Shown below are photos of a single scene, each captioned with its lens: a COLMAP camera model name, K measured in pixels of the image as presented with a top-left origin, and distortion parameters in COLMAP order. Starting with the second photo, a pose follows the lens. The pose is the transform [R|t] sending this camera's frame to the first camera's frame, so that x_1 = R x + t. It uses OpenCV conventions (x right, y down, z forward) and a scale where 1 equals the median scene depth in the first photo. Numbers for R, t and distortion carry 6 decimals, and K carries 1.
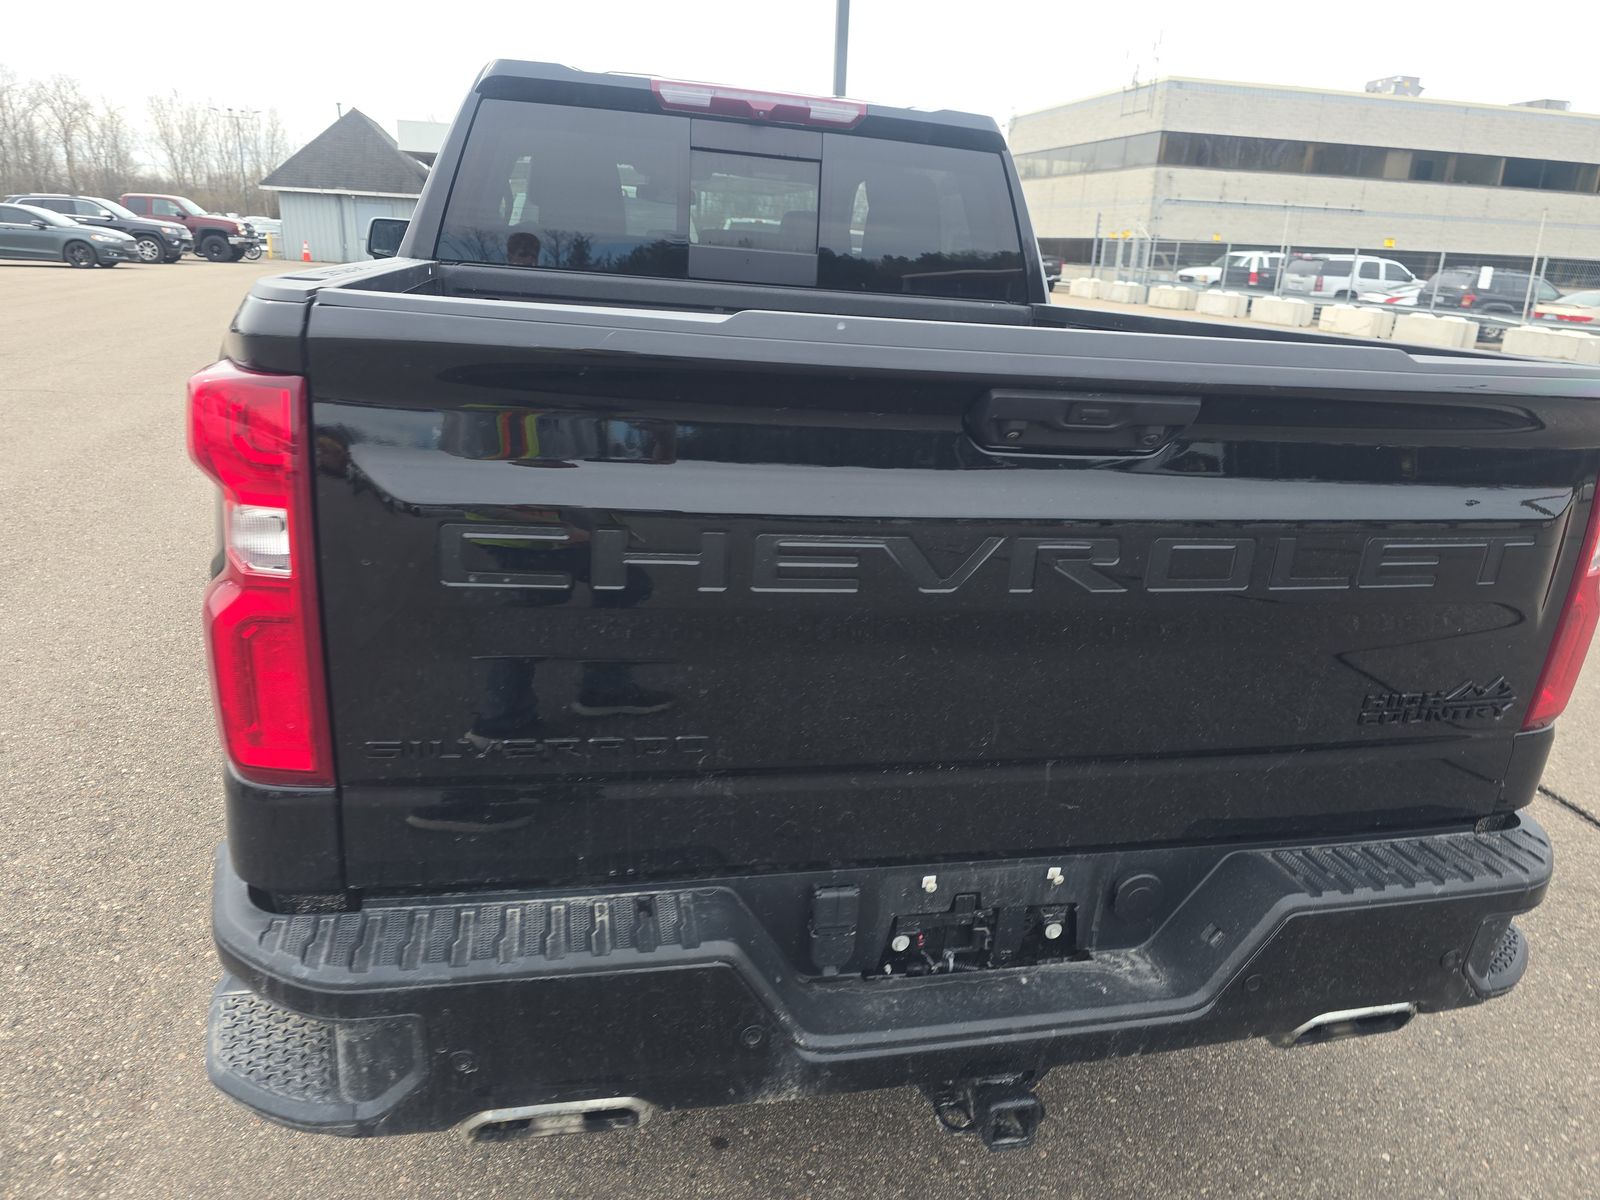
lens RADIAL K [[1145.4, 0, 810.2], [0, 1145.4, 596.6], [0, 0, 1]] dist [0.072026, -0.085087]
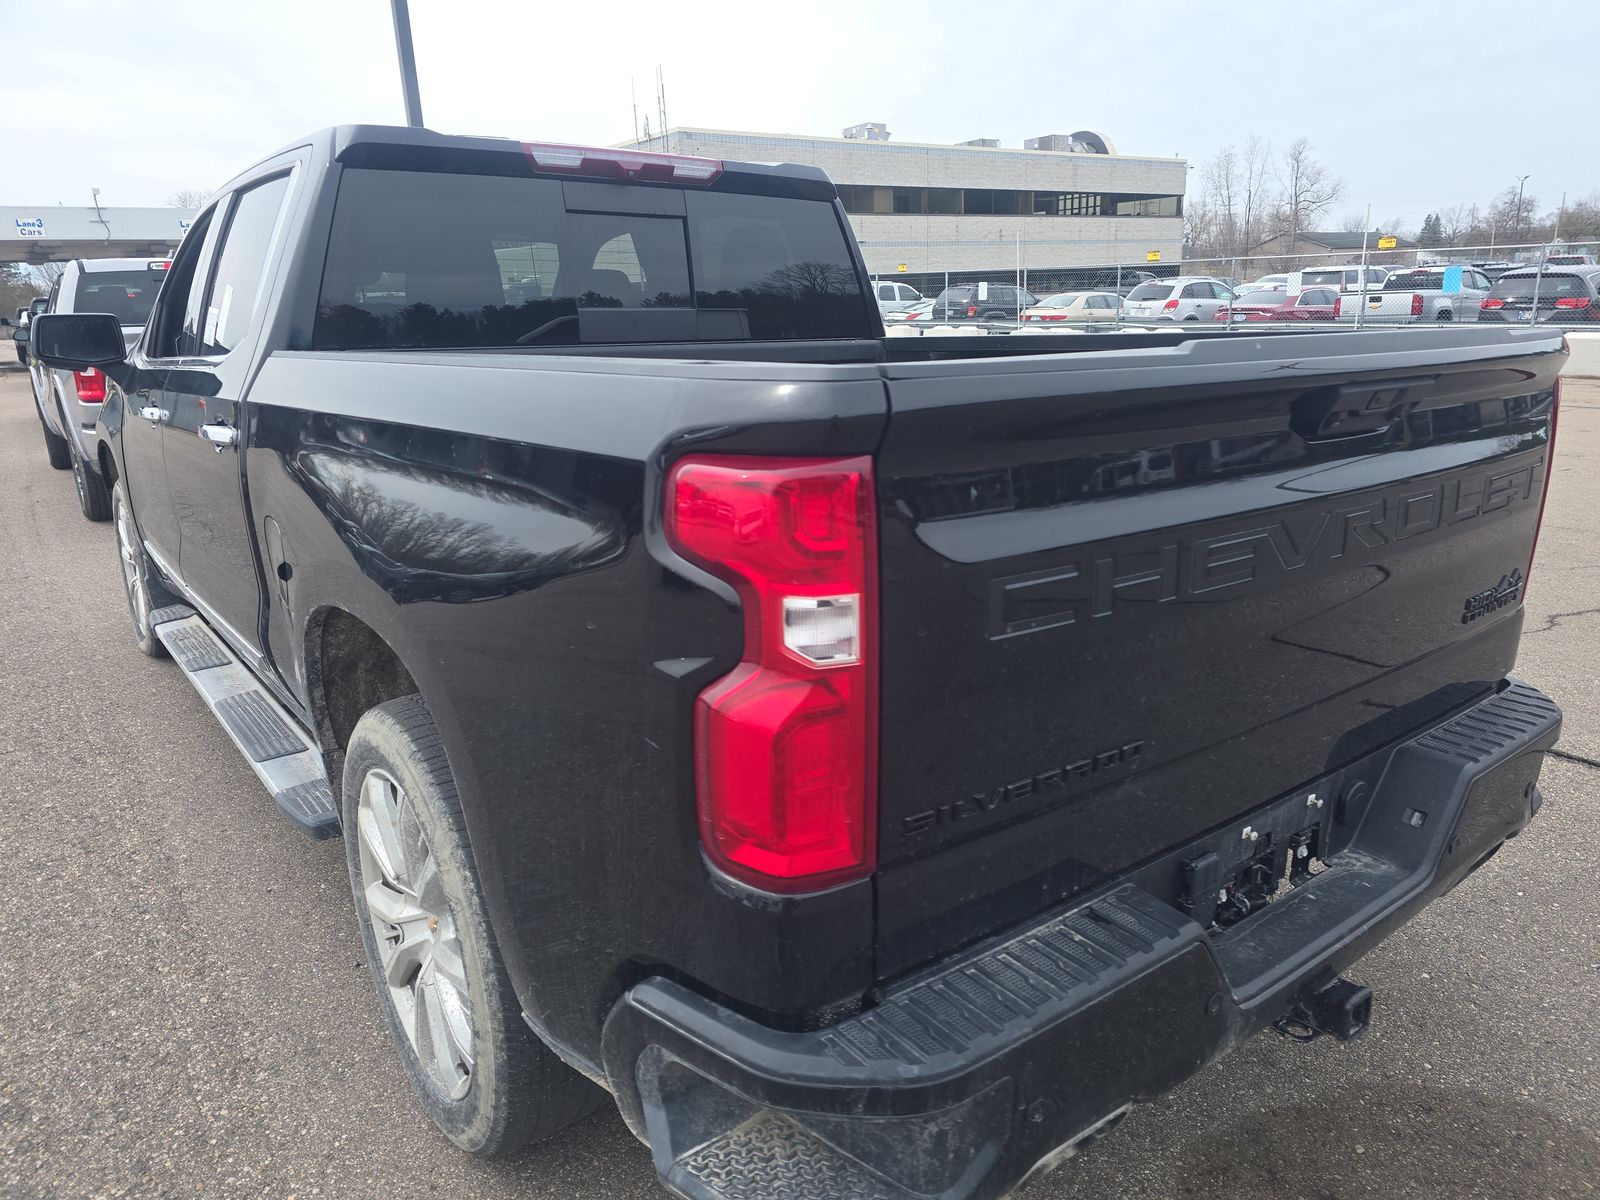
lens RADIAL K [[1145.4, 0, 810.2], [0, 1145.4, 596.6], [0, 0, 1]] dist [0.072026, -0.085087]
pose [[0.900845, -0.183507, 0.393451, -0.099430], [0.198018, 0.980191, 0.003782, -0.009675], [-0.386351, 0.074503, 0.919338, 0.015555]]
